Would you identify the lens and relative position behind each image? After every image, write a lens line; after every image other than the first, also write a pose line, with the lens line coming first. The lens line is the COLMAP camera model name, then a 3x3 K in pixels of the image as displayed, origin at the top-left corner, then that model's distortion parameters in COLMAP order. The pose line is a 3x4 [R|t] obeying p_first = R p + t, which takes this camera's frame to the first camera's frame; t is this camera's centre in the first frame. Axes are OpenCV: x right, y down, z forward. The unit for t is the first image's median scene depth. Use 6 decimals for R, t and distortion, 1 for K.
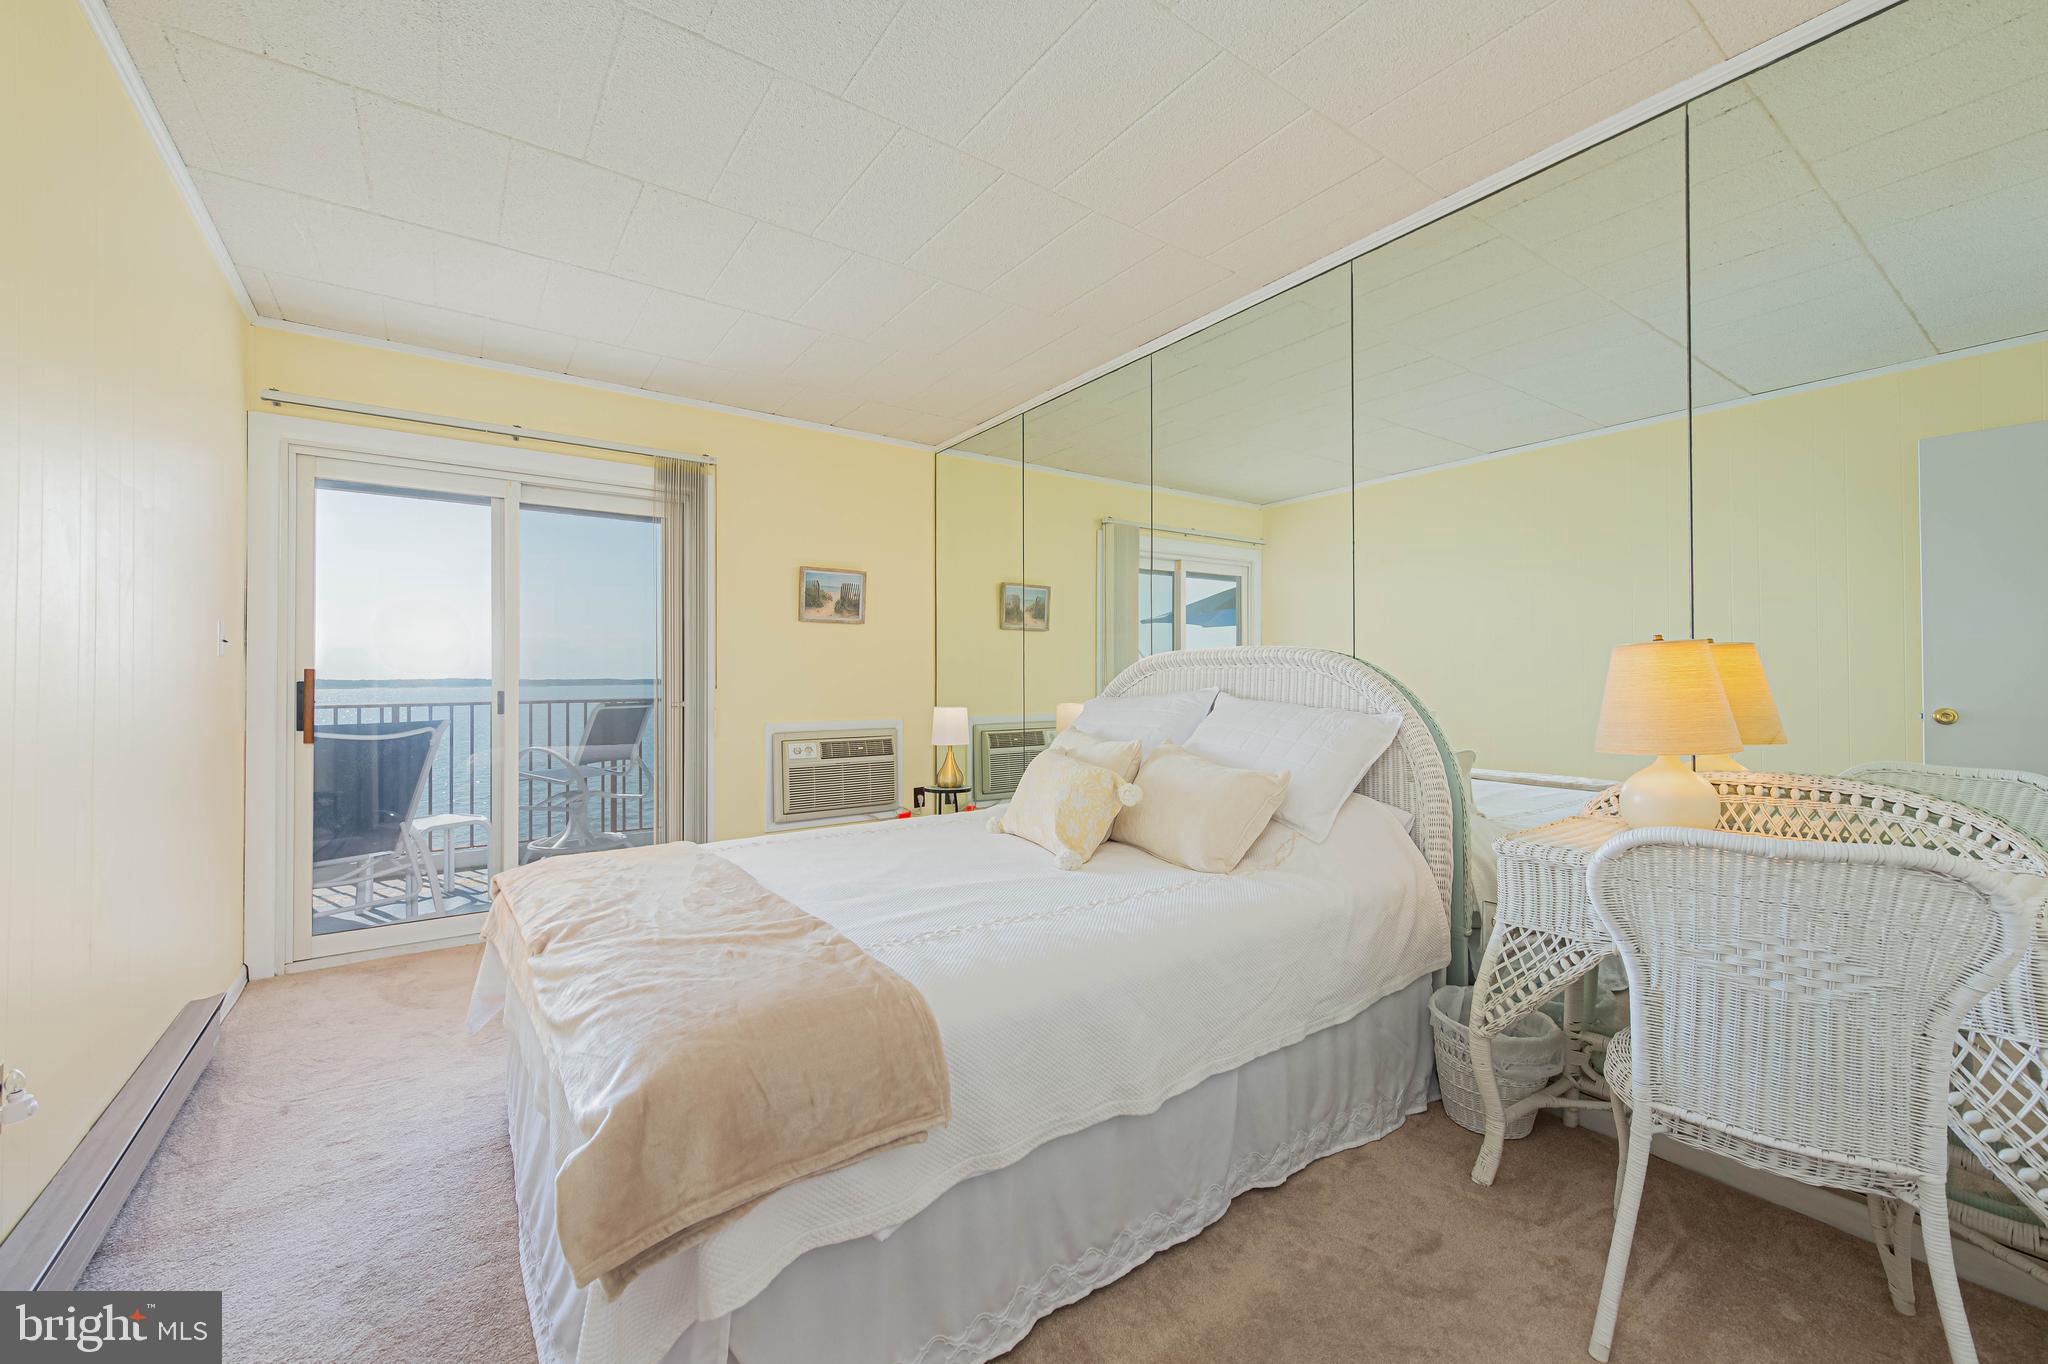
lens RADIAL K [[811.1, 0, 1025.4], [0, 811.1, 679.0], [0, 0, 1]] dist [0.010831, -0.003593]
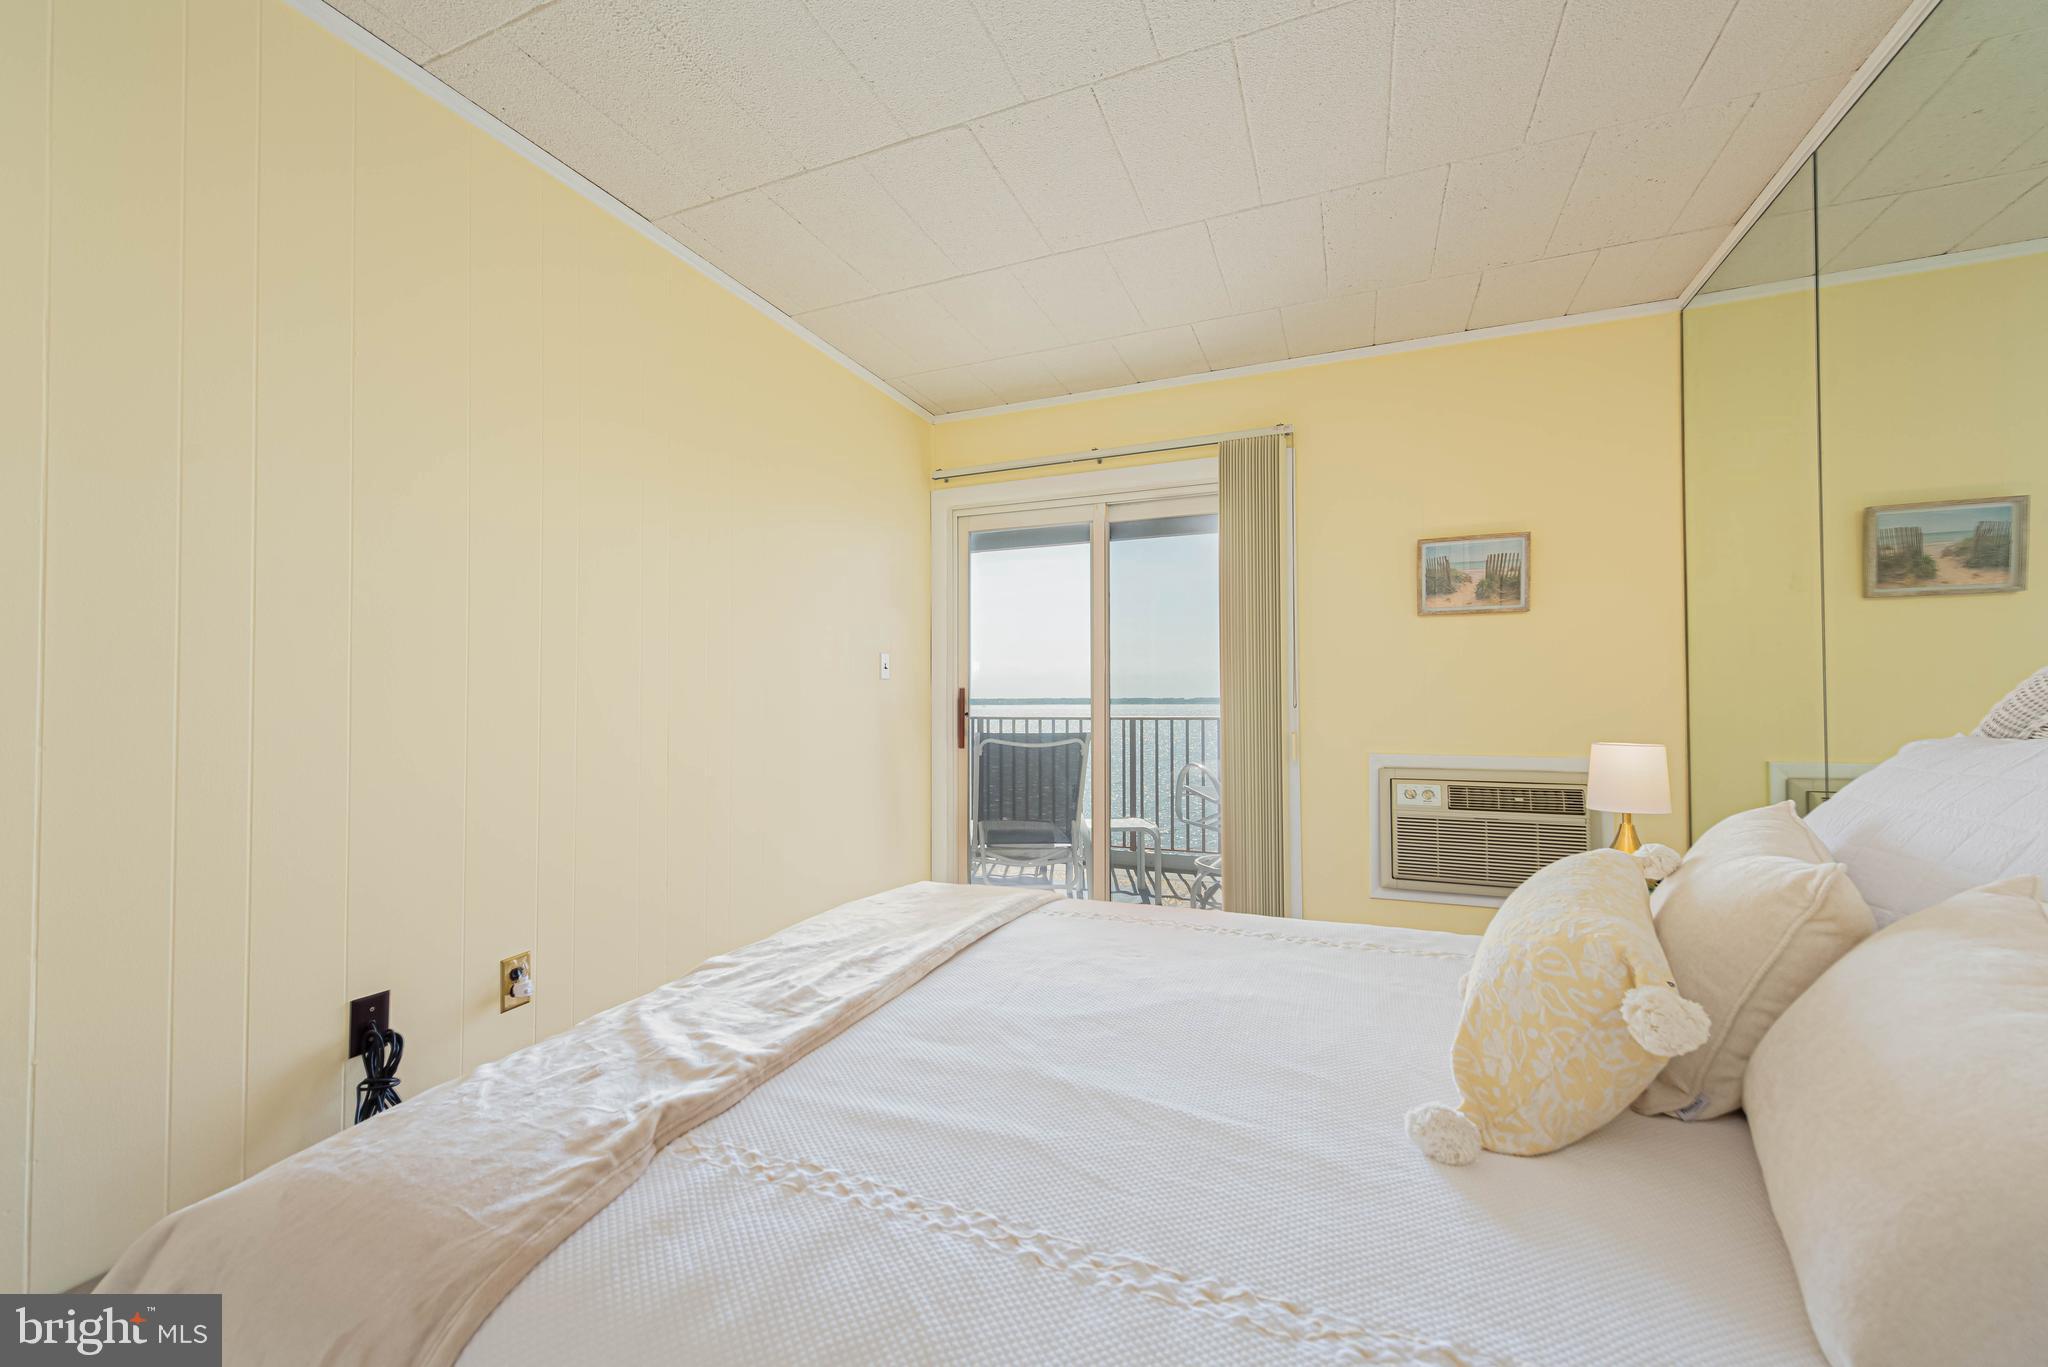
lens RADIAL K [[811.1, 0, 1021.7], [0, 811.1, 682.8], [0, 0, 1]] dist [0.010831, -0.003593]
pose [[0.519115, -0.014506, -0.854581, 0.162244], [0.001332, 0.999868, -0.016163, 0.000356], [0.854703, 0.007253, 0.519066, 0.324917]]
